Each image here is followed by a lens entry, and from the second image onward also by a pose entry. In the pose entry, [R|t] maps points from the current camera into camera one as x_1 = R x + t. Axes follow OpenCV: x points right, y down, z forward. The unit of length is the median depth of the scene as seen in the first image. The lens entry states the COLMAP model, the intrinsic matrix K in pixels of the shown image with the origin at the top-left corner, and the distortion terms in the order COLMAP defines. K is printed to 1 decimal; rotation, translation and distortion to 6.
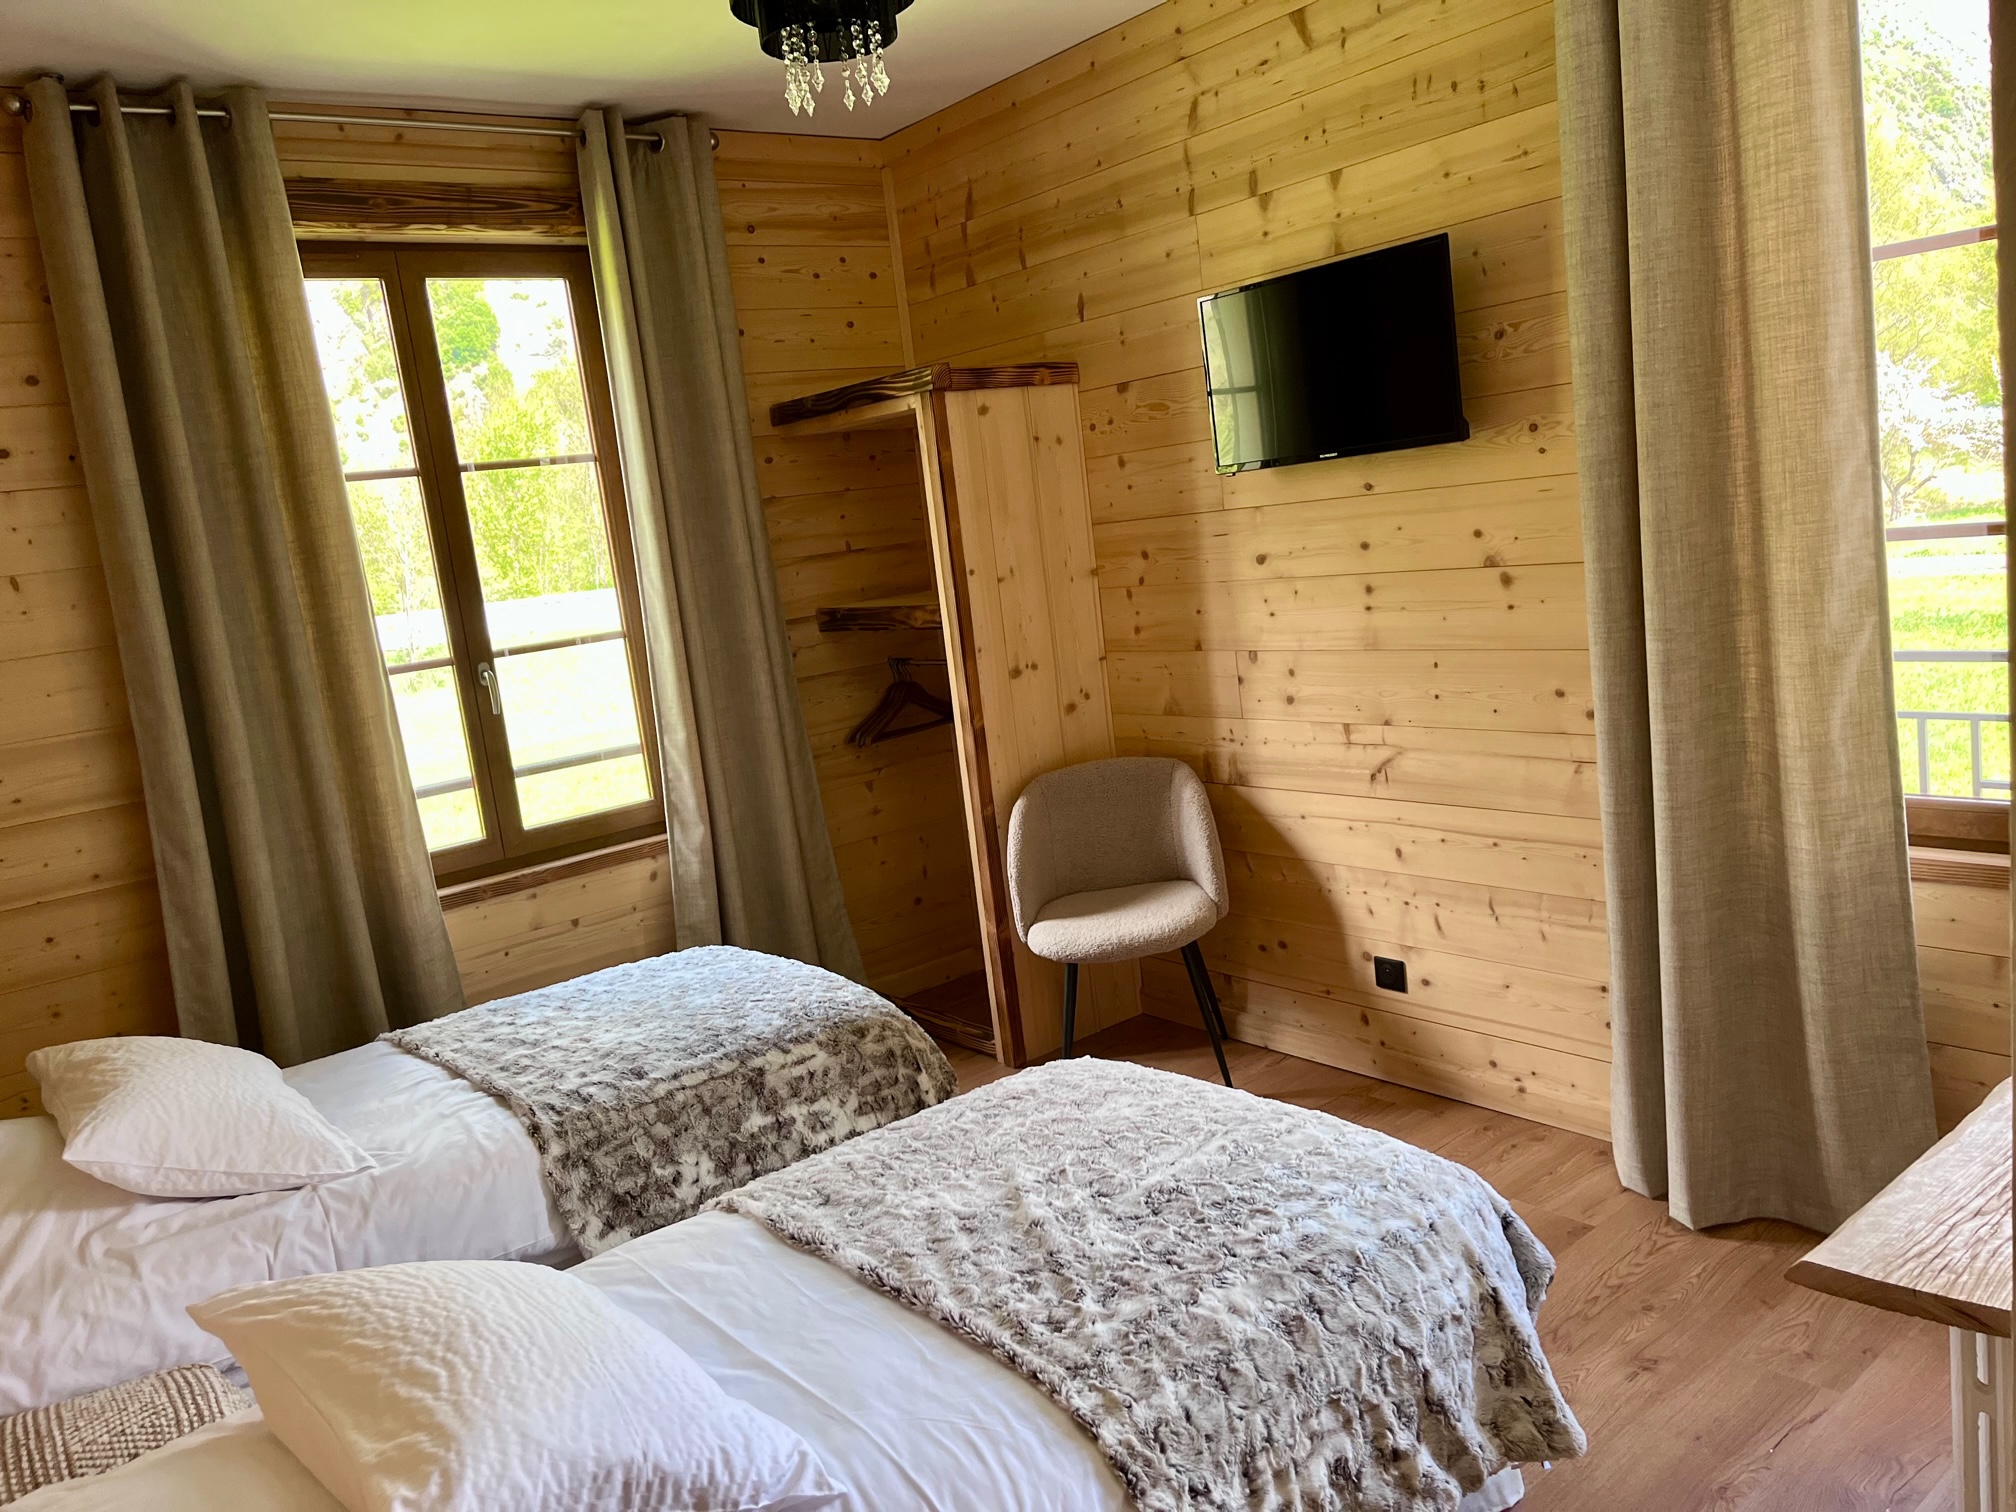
lens RADIAL K [[1522.1, 0, 1008.0], [0, 1522.1, 756.0], [0, 0, 1]] dist [0.001096, -0.000224]
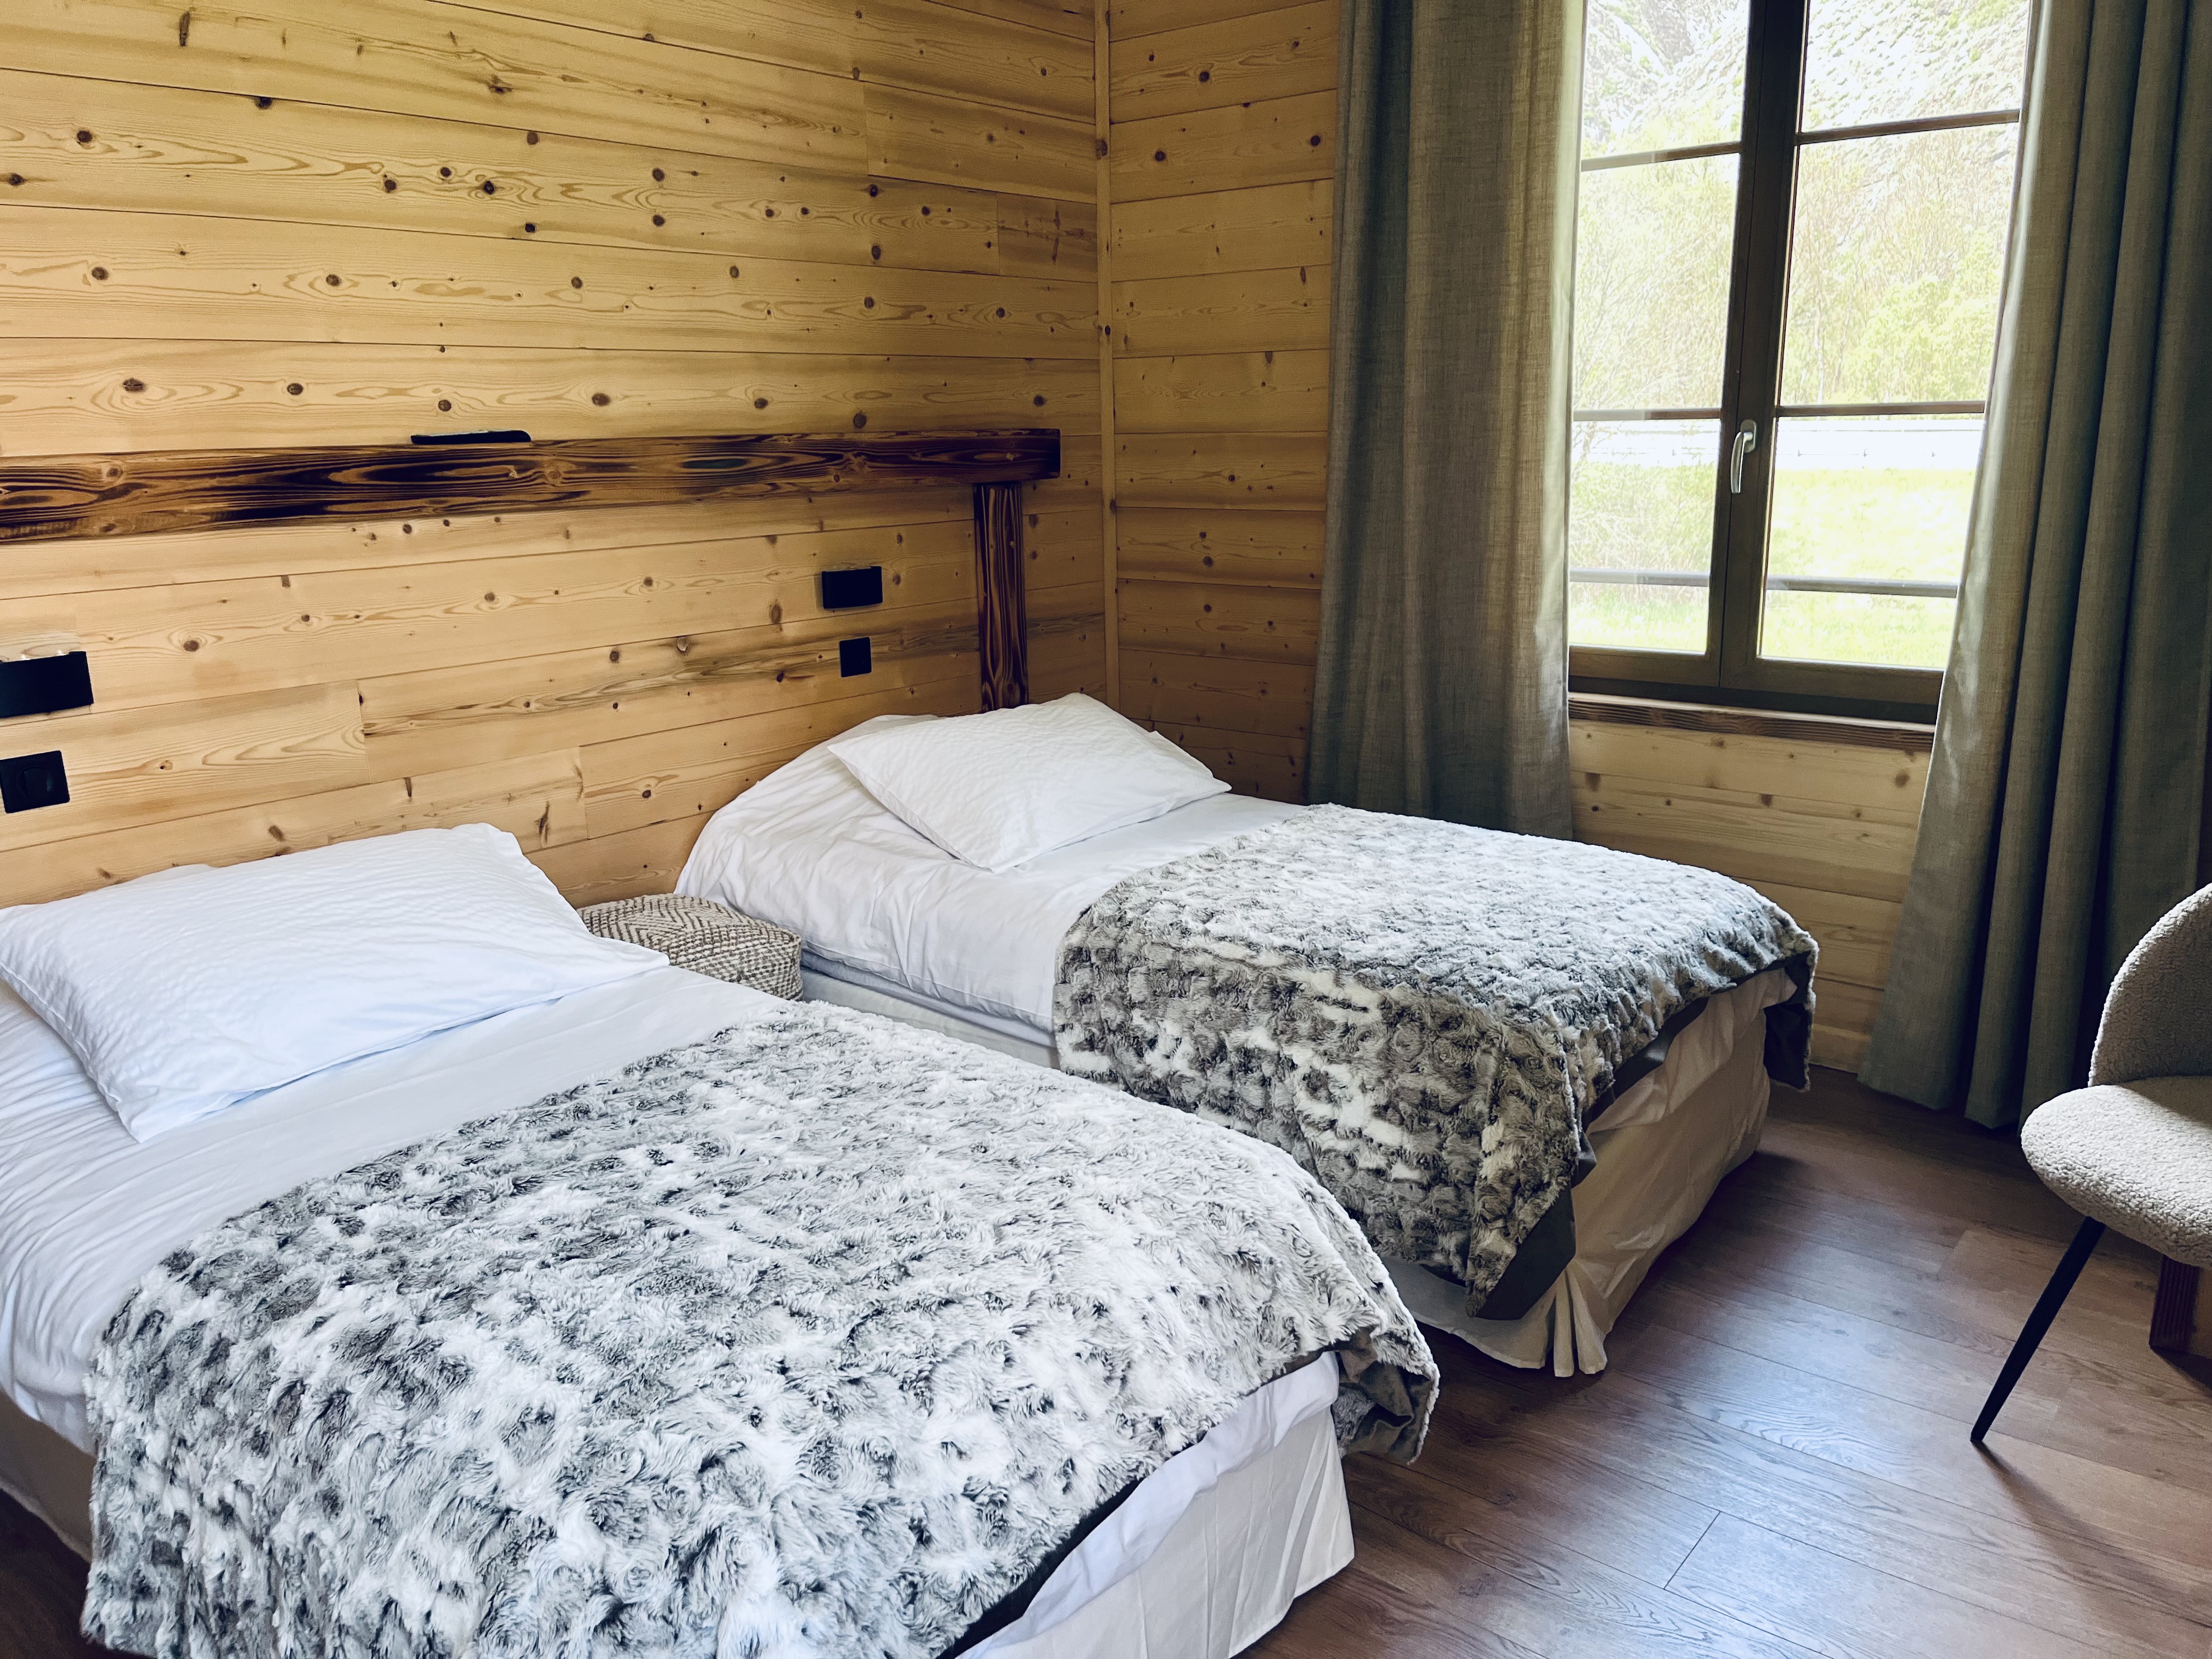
lens RADIAL K [[1609.5, 0, 1106.0], [0, 1609.5, 829.5], [0, 0, 1]] dist [0.031766, 0.000531]
pose [[0.196079, 0.347418, -0.916981, 0.470250], [-0.158853, 0.934036, 0.319912, -0.095655], [0.967636, 0.082937, 0.238333, 0.637419]]
